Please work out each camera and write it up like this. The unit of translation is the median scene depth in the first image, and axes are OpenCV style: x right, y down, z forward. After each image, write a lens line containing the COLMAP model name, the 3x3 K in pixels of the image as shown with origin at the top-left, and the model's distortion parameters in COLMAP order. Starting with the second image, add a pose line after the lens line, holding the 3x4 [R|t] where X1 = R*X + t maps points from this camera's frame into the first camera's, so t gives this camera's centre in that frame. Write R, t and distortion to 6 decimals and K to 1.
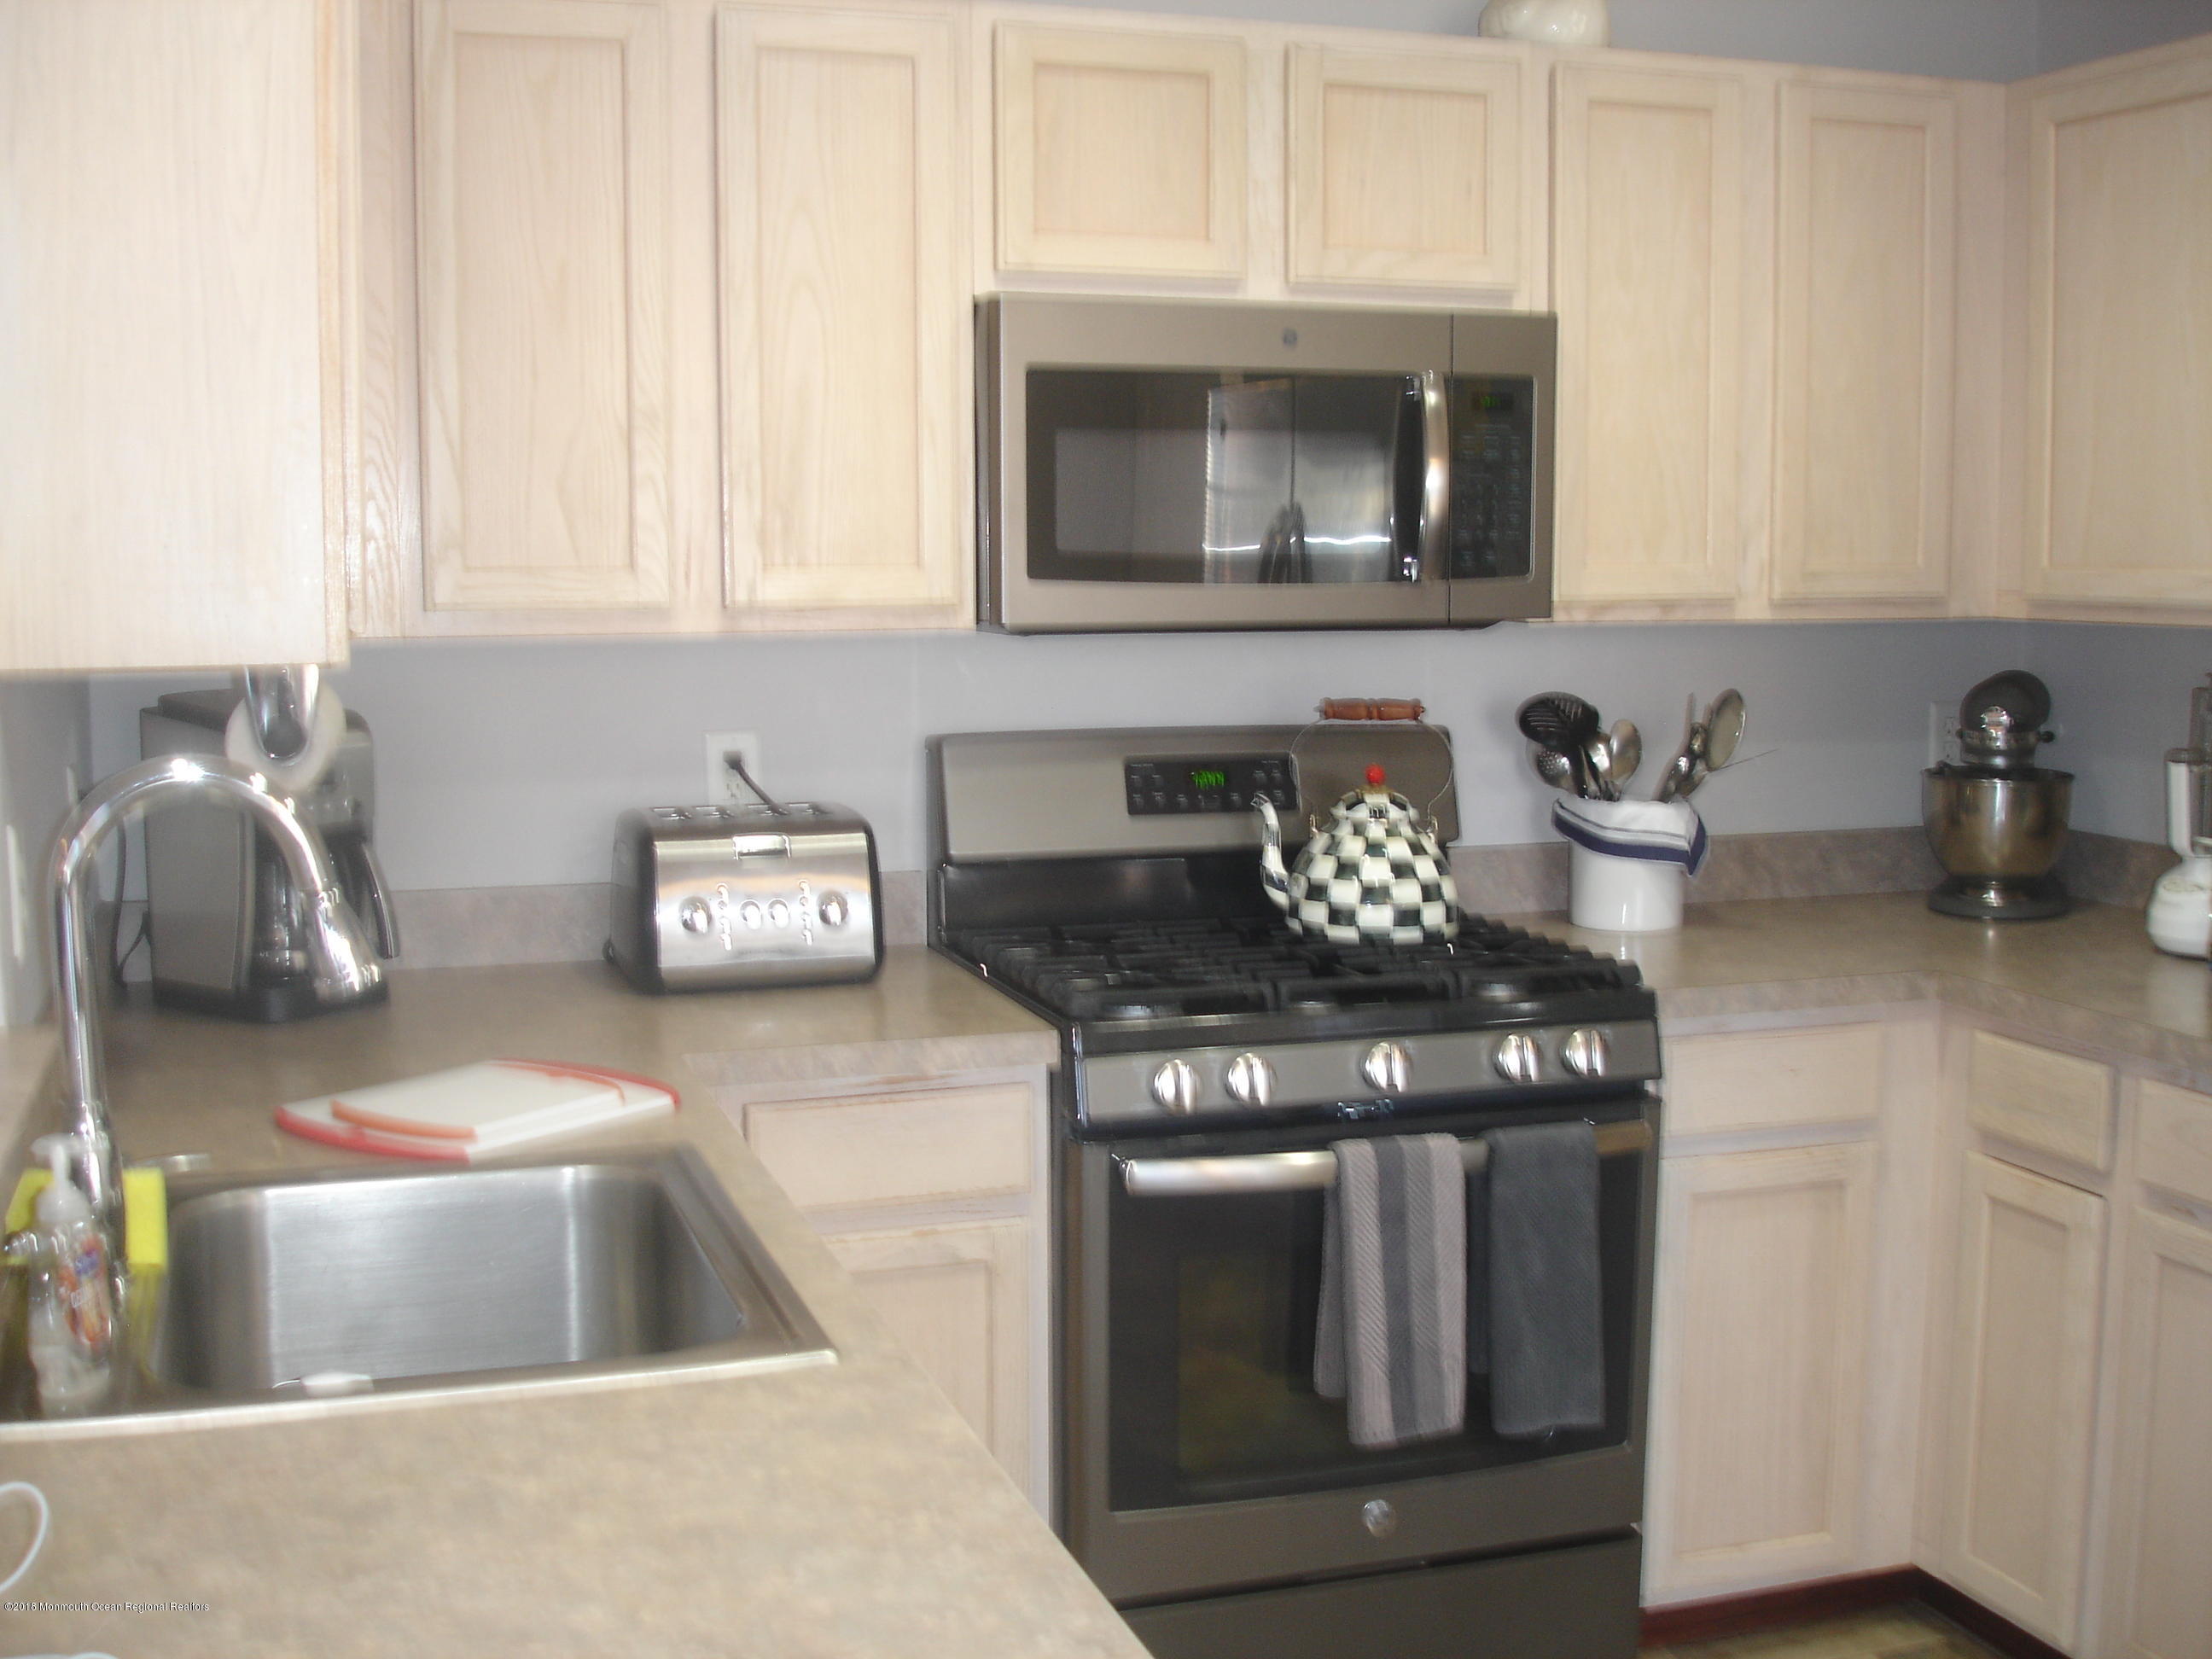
lens RADIAL K [[2495.0, 0, 1106.0], [0, 2495.0, 829.5], [0, 0, 1]] dist [0.008284, -0.298862]
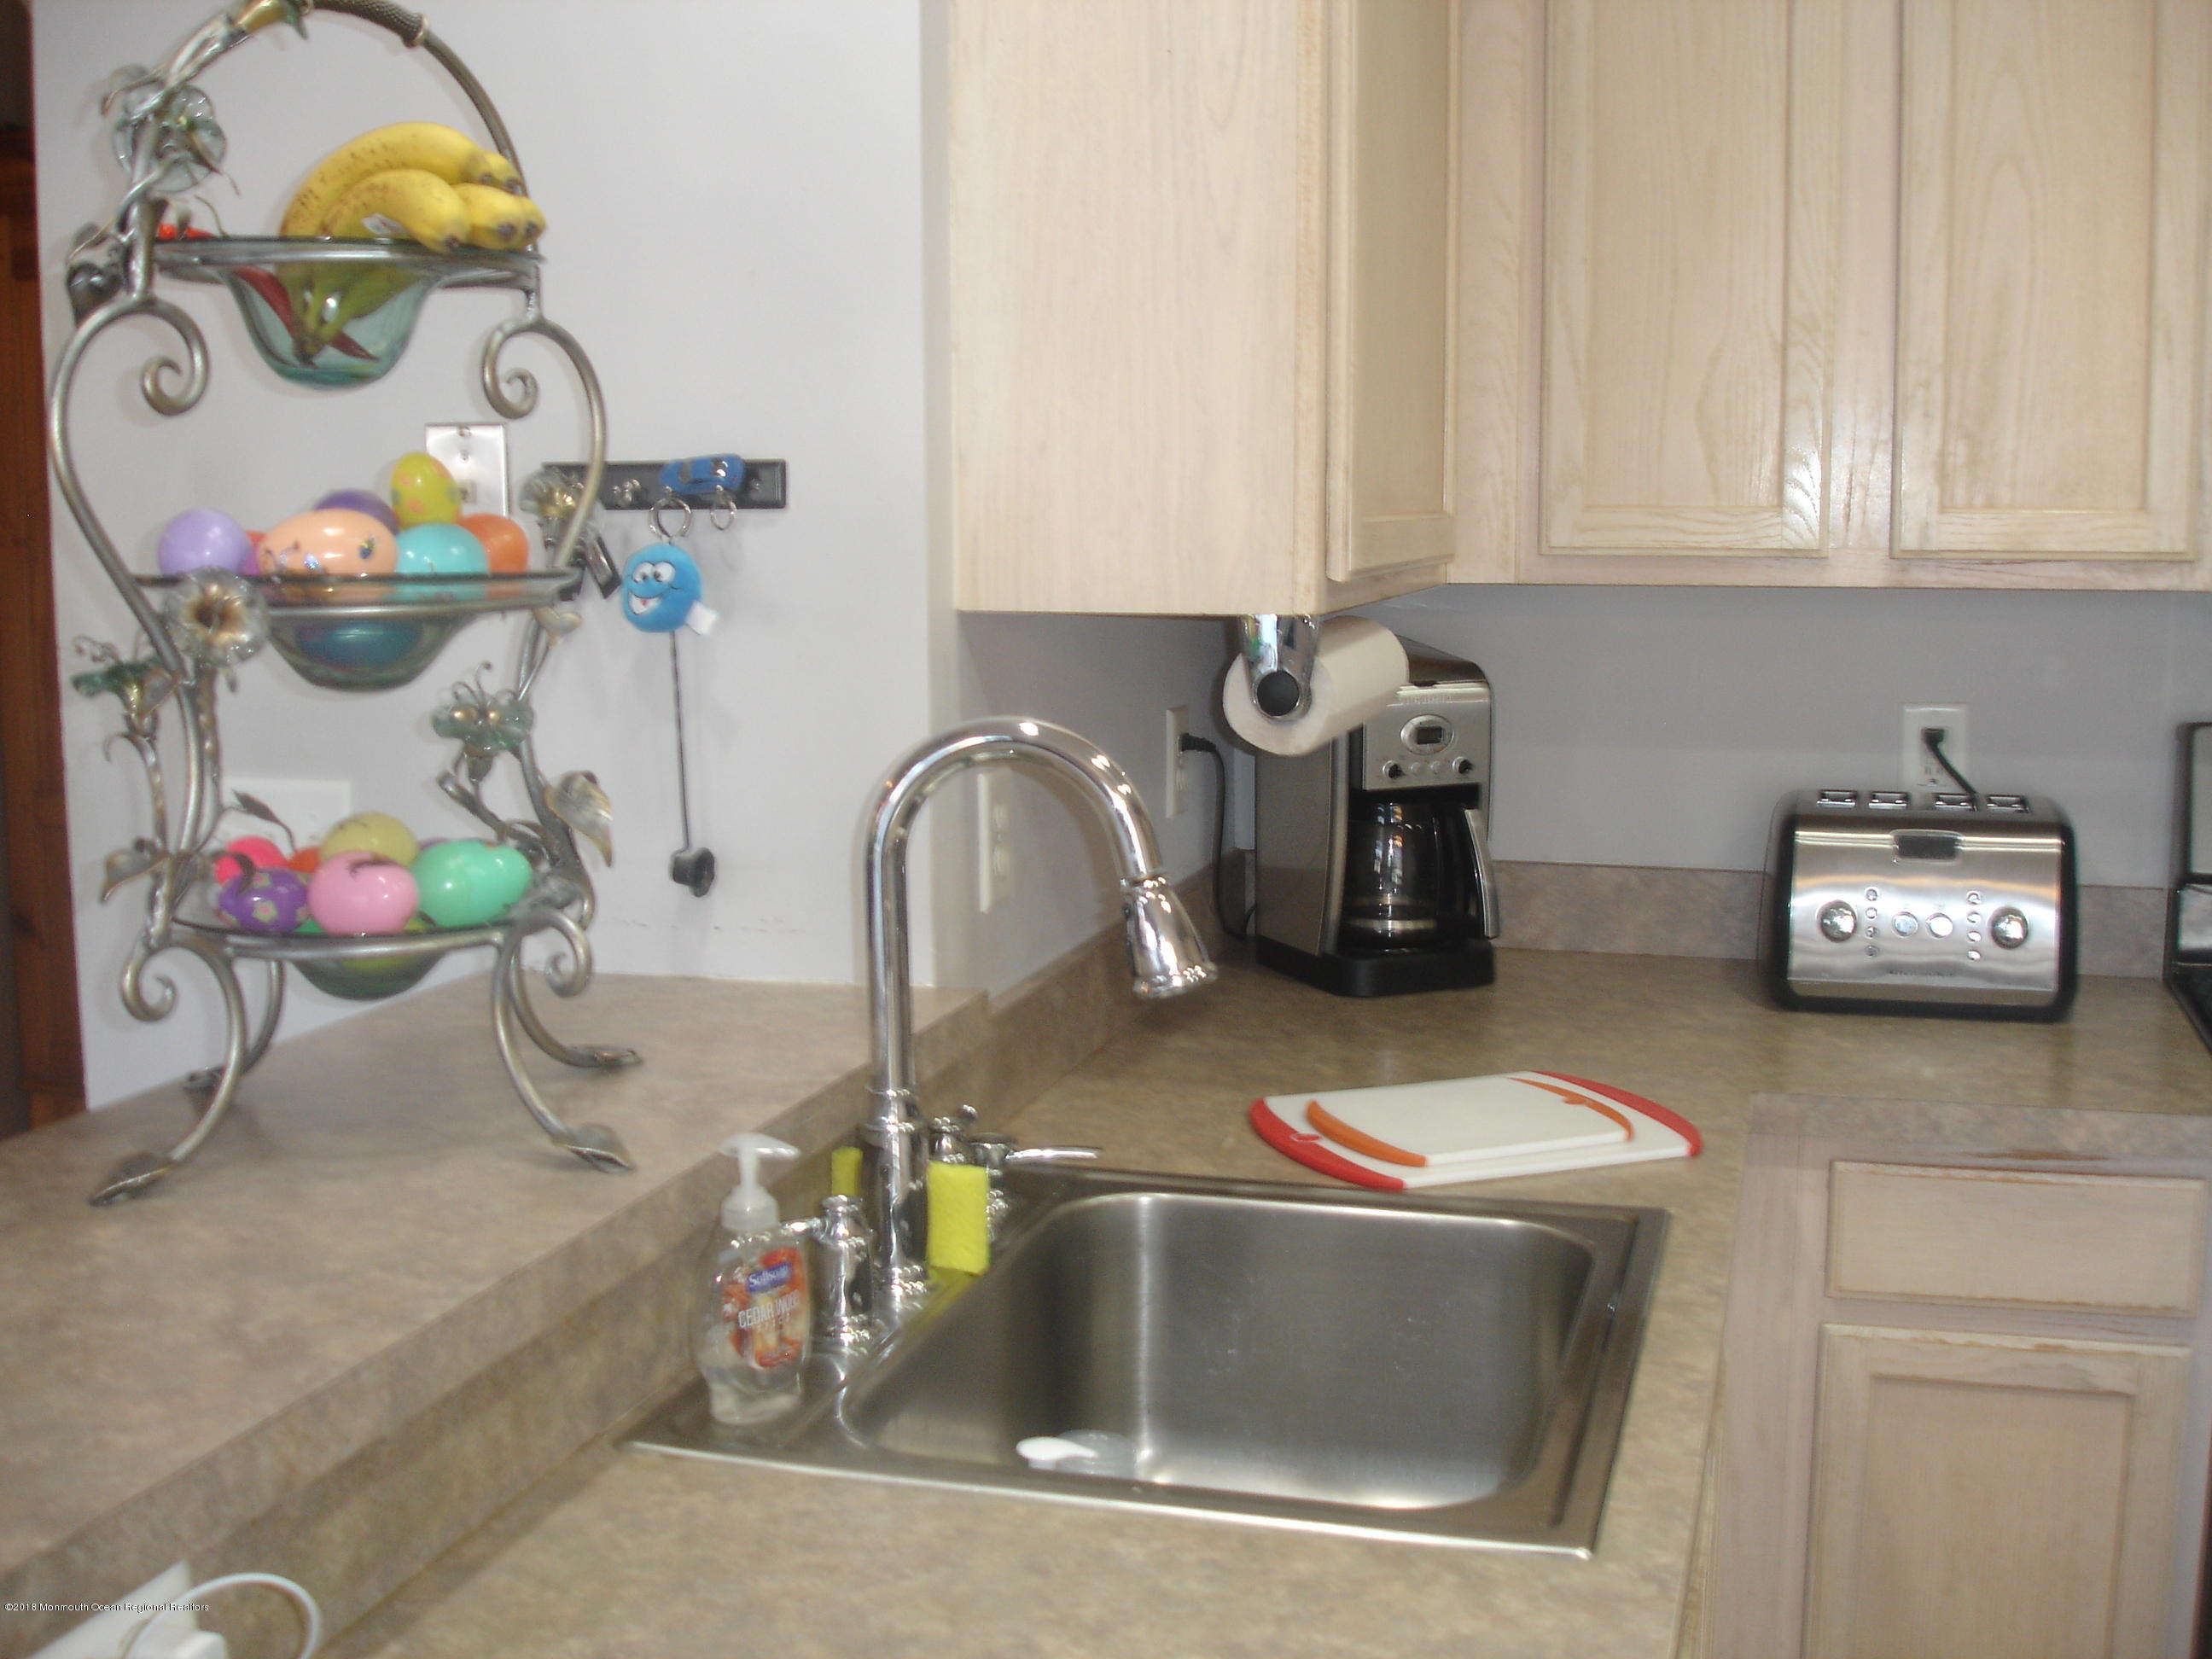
lens RADIAL K [[2495.0, 0, 1106.0], [0, 2495.0, 829.5], [0, 0, 1]] dist [0.008284, -0.298862]
pose [[0.827219, 0.074256, -0.556952, 0.102397], [-0.059902, 0.997235, 0.043988, -0.019336], [0.558678, -0.003025, 0.829379, 0.172504]]
